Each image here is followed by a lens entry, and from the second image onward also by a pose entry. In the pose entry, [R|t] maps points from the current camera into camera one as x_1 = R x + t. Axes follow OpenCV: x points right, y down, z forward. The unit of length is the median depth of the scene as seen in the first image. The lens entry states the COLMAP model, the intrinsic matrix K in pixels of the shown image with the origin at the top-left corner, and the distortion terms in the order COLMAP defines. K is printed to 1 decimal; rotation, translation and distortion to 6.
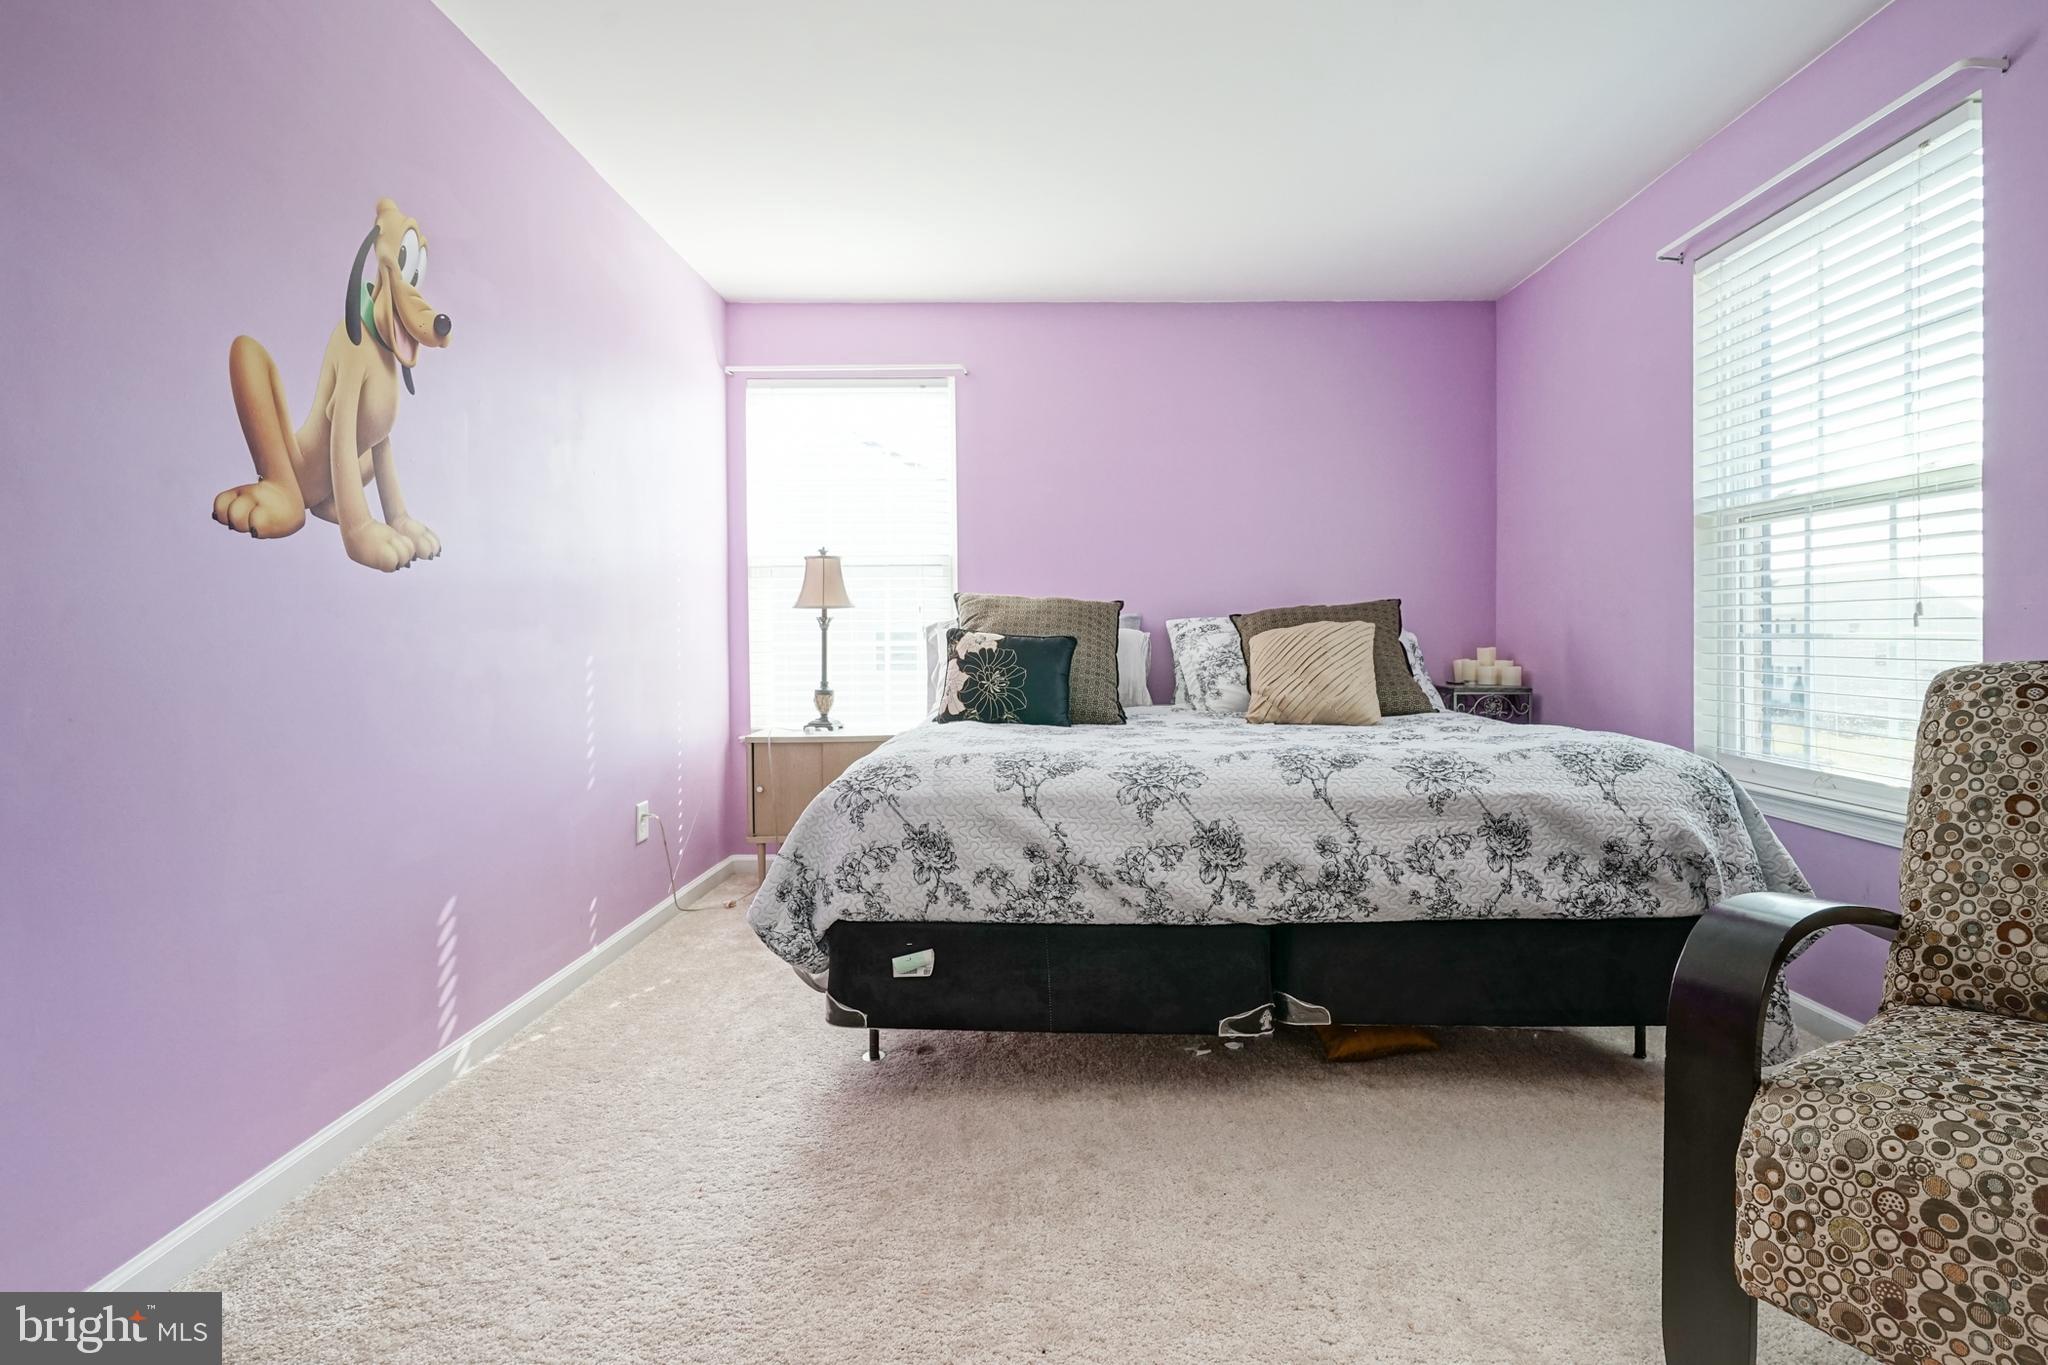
lens RADIAL K [[934.2, 0, 1068.6], [0, 934.2, 640.4], [0, 0, 1]] dist [-0.007551, 0.003237]
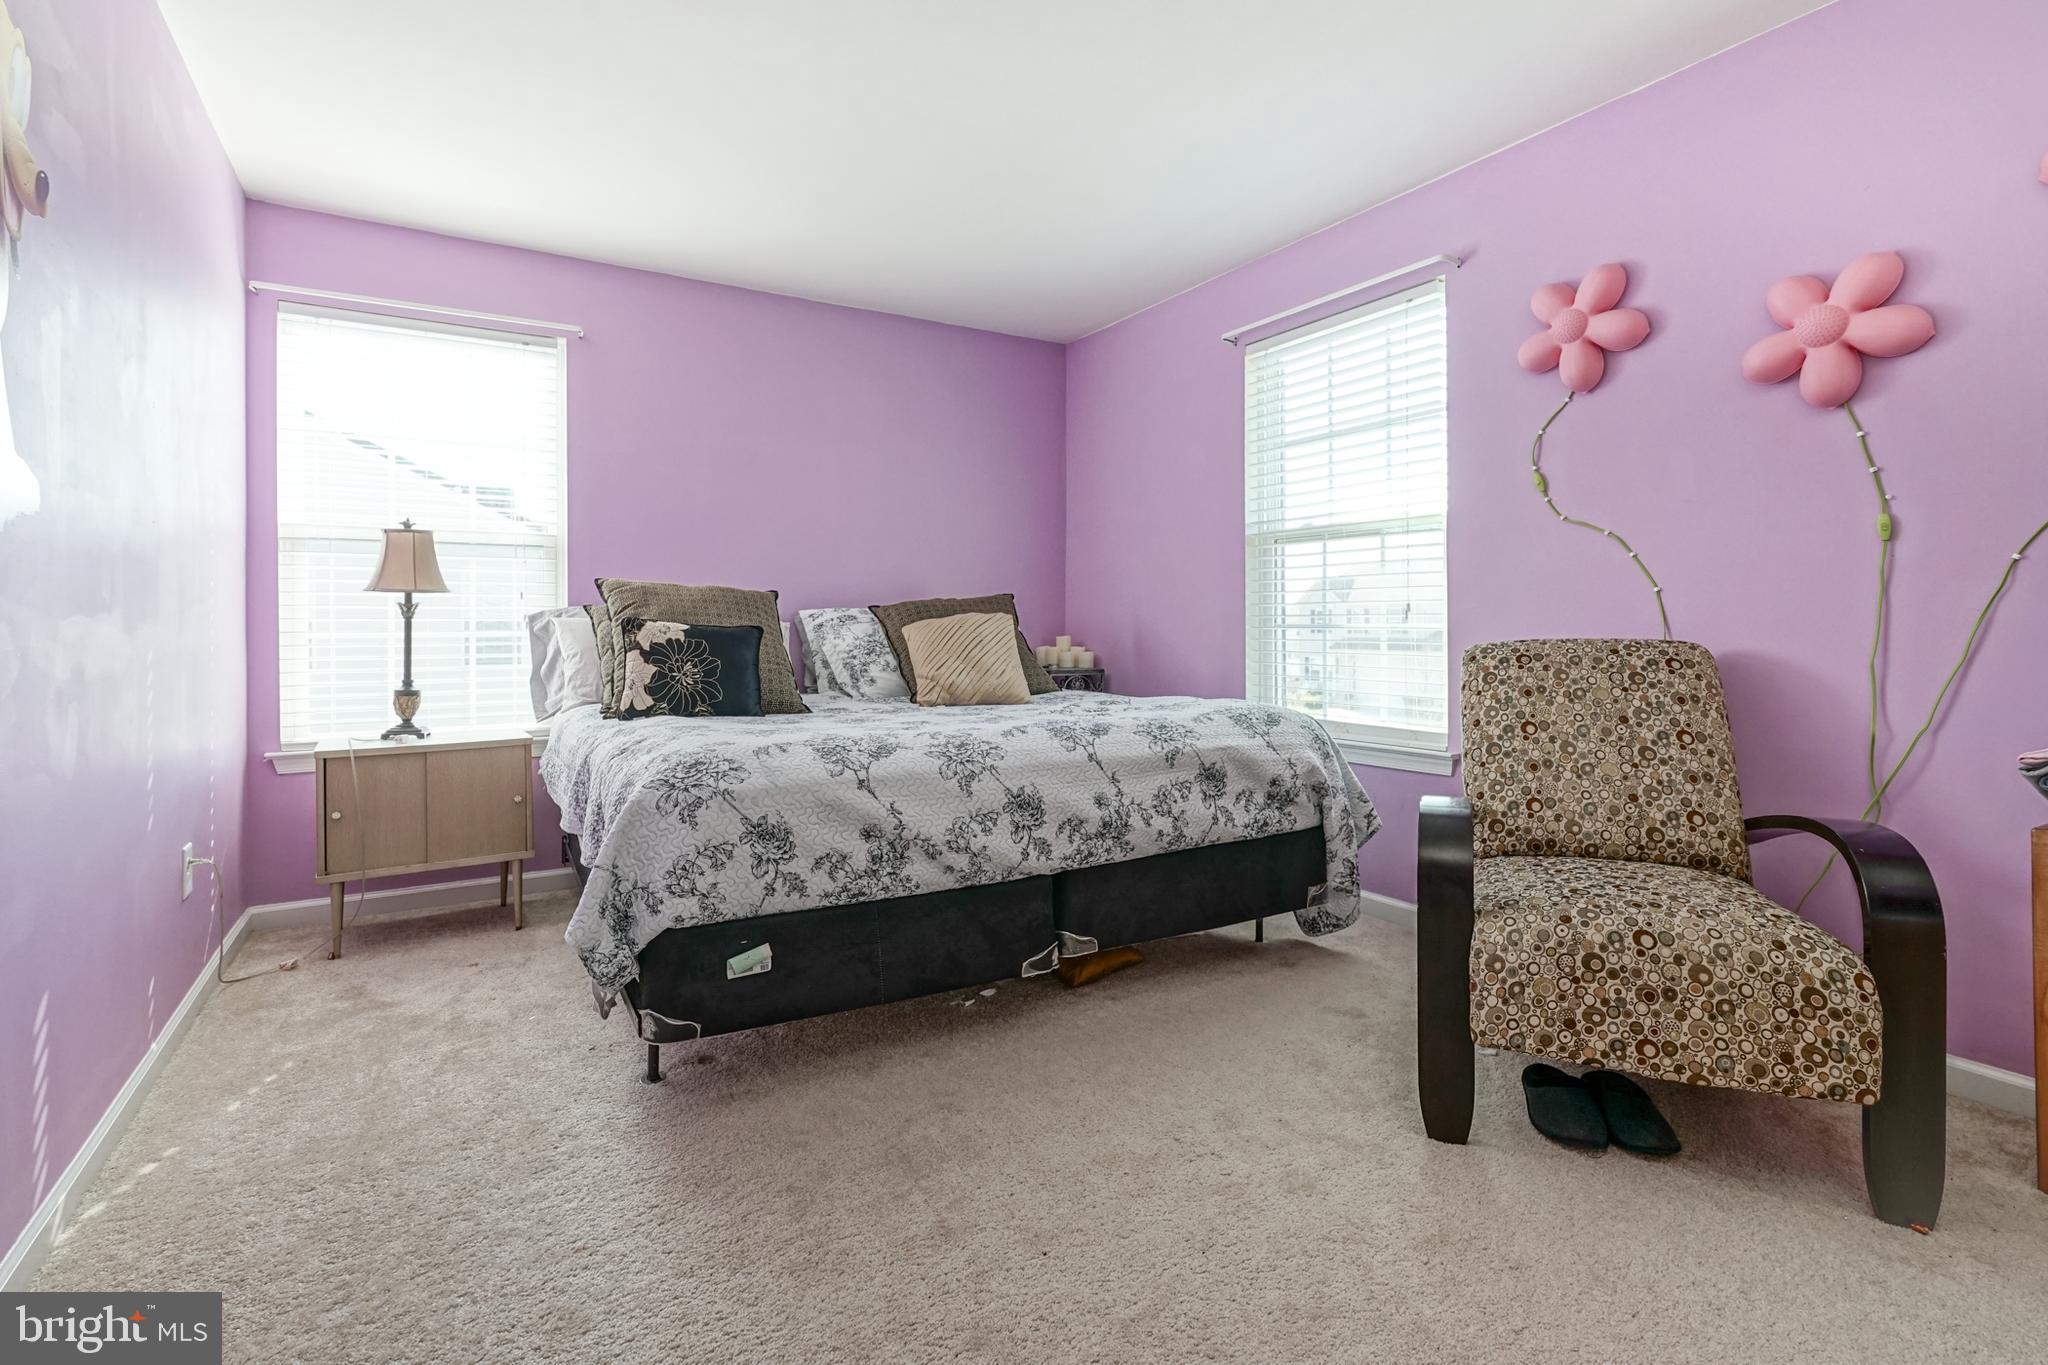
lens RADIAL K [[934.2, 0, 1004.1], [0, 934.2, 622.9], [0, 0, 1]] dist [-0.007551, 0.003237]
pose [[0.866206, 0.002961, 0.499678, -0.417014], [0.002075, 0.999953, -0.009523, 0.003570], [-0.499682, 0.009286, 0.866159, 0.022748]]
